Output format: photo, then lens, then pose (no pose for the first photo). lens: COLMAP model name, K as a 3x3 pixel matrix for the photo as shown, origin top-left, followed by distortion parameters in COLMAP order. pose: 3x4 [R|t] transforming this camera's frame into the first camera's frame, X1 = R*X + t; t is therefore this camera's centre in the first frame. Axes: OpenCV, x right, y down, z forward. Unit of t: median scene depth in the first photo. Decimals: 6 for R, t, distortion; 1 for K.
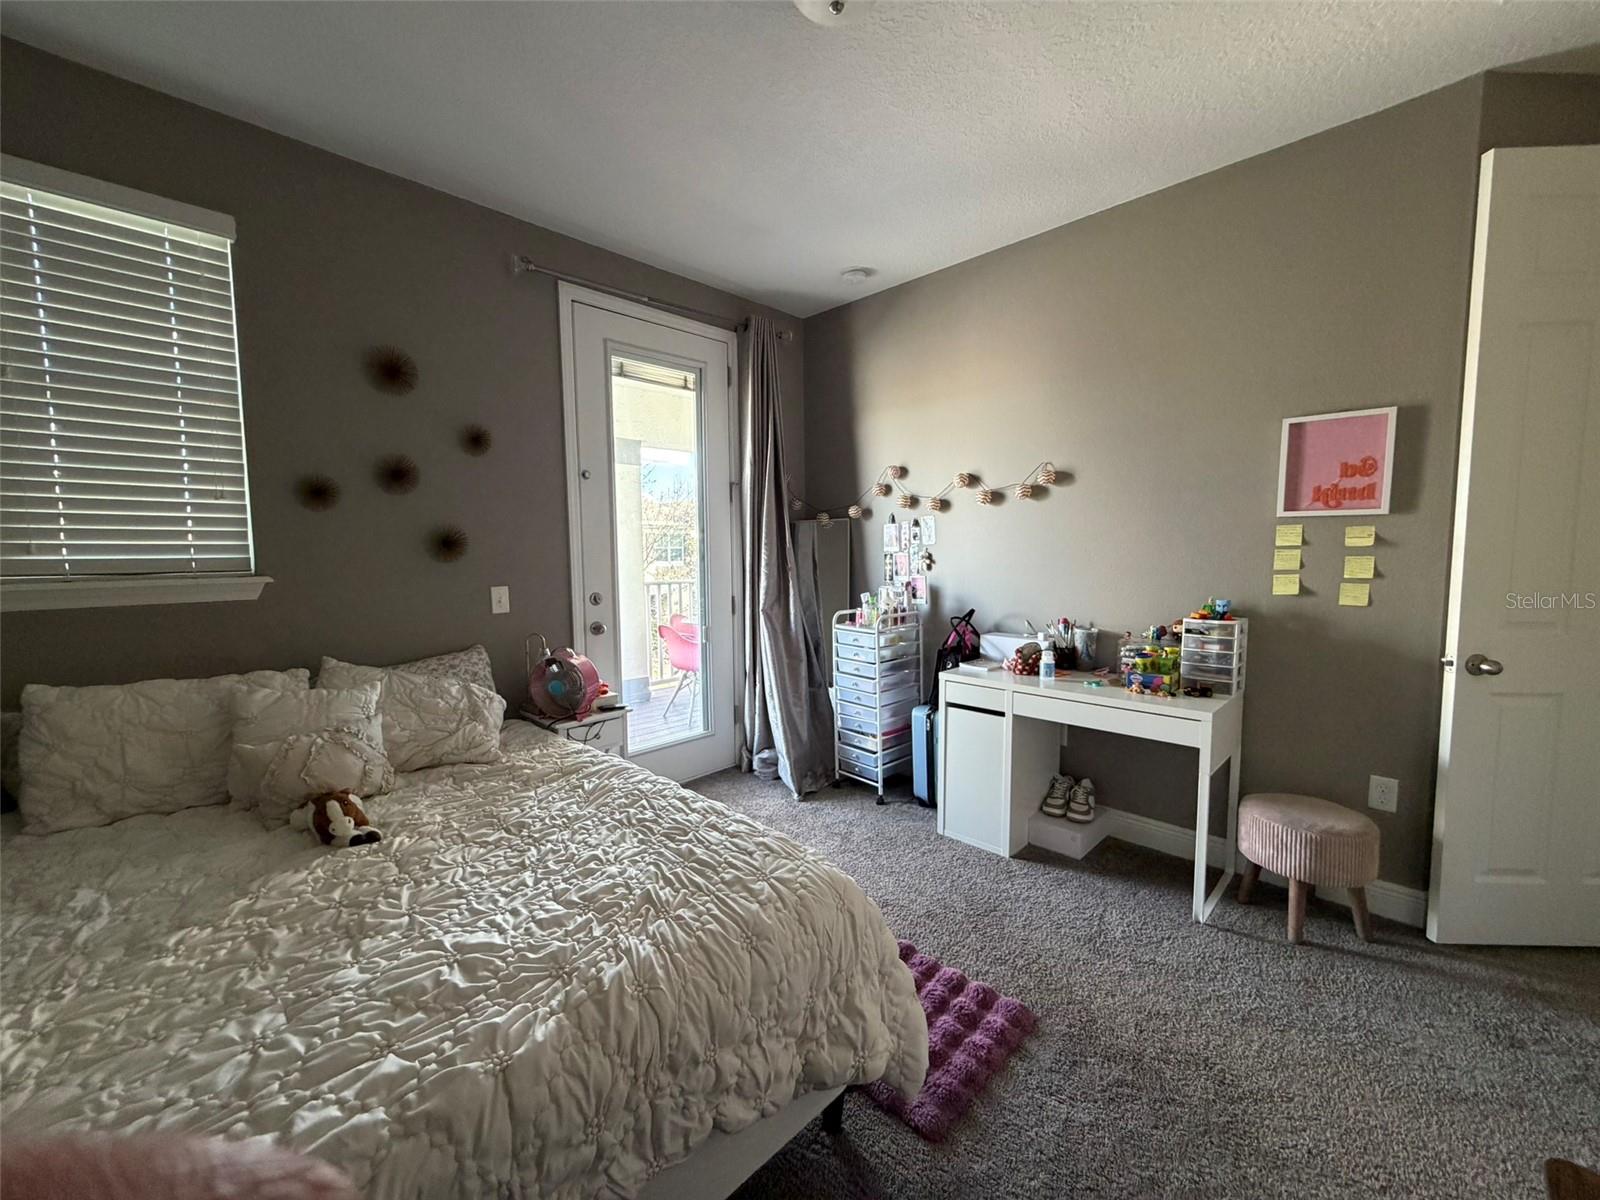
lens RADIAL K [[637.3, 0, 812.1], [0, 637.3, 601.9], [0, 0, 1]] dist [0.000138, -0.000244]
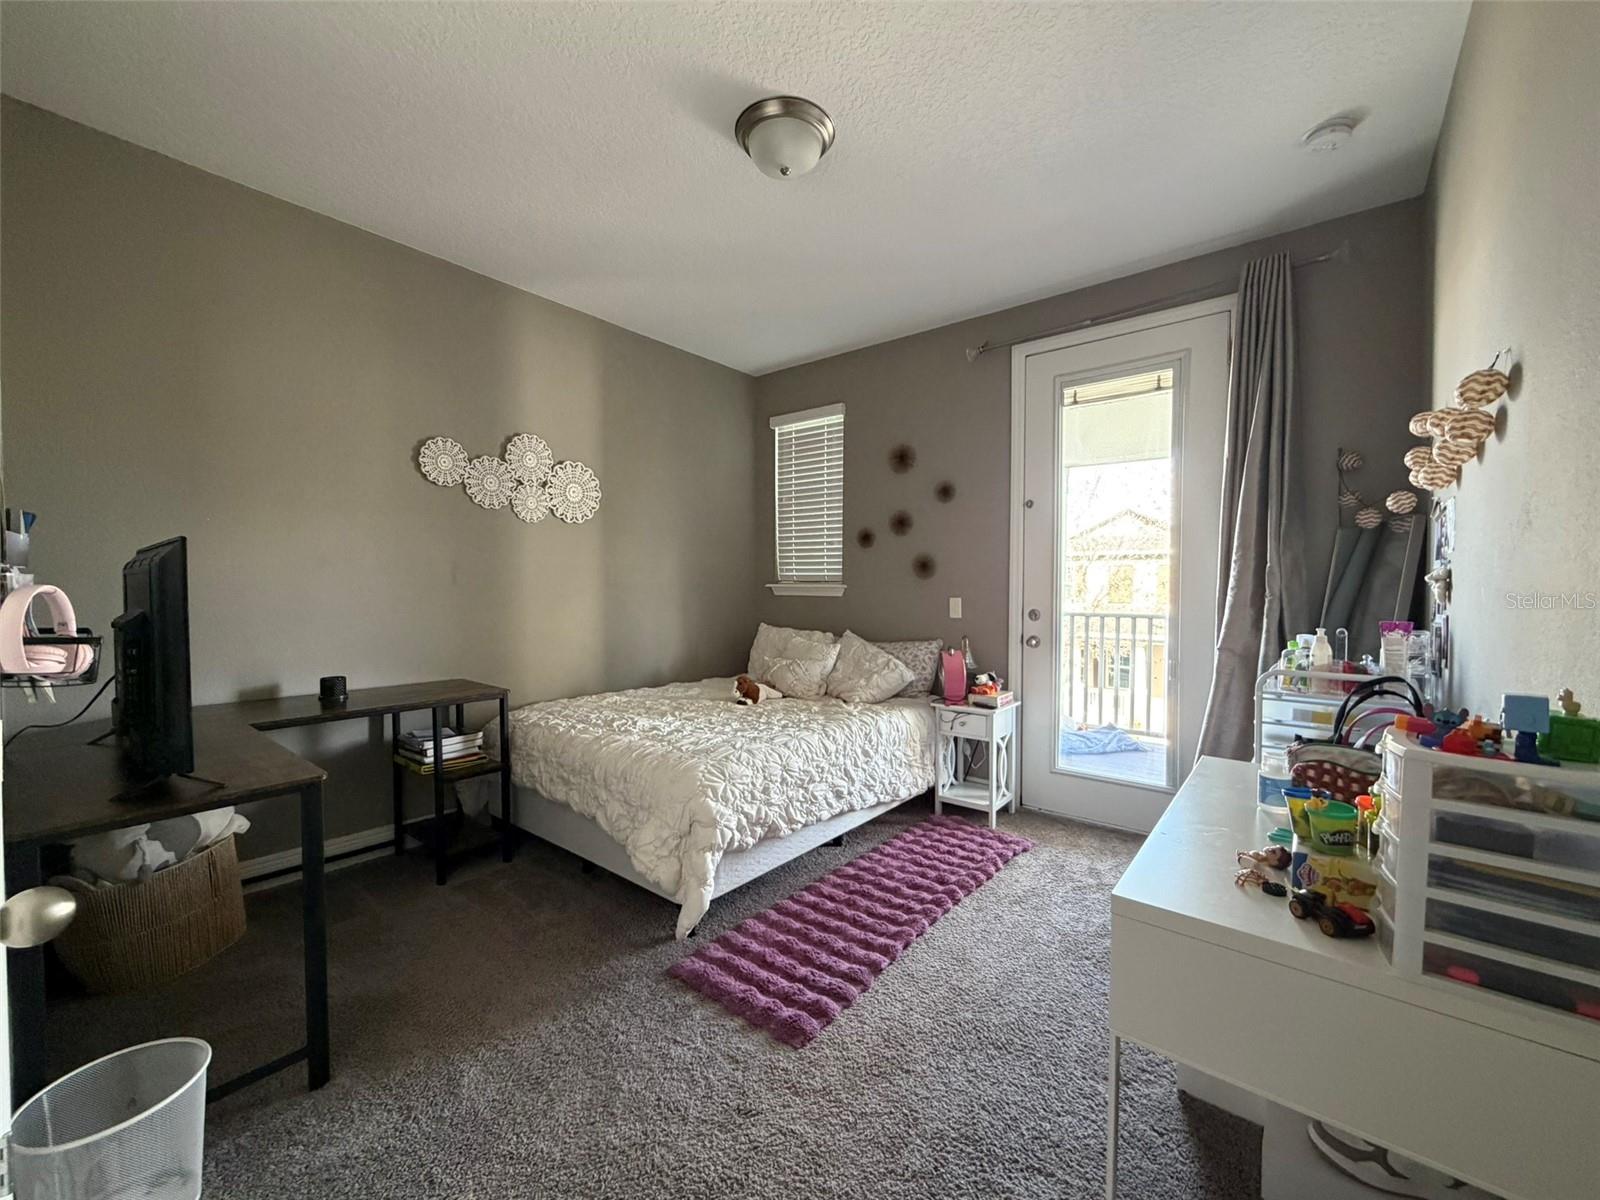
lens RADIAL K [[637.3, 0, 798.6], [0, 637.3, 605.9], [0, 0, 1]] dist [0.000138, -0.000244]
pose [[0.101211, 0.032146, -0.994345, 0.862948], [-0.098353, 0.994905, 0.022153, -0.004941], [0.989991, 0.095555, 0.103857, 0.581795]]
